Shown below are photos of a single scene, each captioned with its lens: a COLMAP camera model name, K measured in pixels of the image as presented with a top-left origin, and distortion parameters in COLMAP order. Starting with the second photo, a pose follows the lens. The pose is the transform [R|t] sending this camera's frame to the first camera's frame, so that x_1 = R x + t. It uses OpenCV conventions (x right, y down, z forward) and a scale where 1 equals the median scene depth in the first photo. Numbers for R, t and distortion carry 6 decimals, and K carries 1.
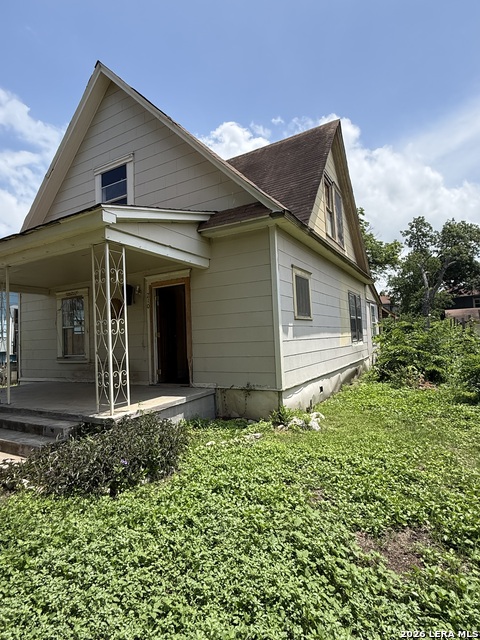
lens RADIAL K [[339.2, 0, 239.4], [0, 339.2, 319.8], [0, 0, 1]] dist [0.000680, -0.000003]
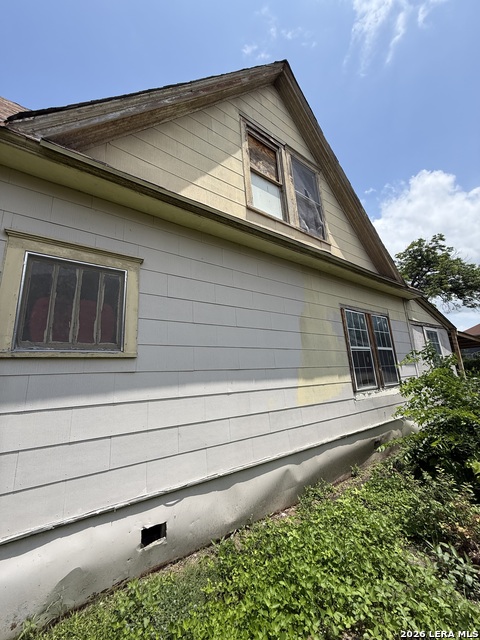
lens RADIAL K [[255.5, 0, 241.1], [0, 255.5, 317.0], [0, 0, 1]] dist [-0.001904, 0.000165]
pose [[0.918545, -0.092754, -0.384280, 0.331502], [0.031930, 0.986316, -0.161744, 0.004459], [0.394024, 0.136299, 0.908938, 0.514317]]
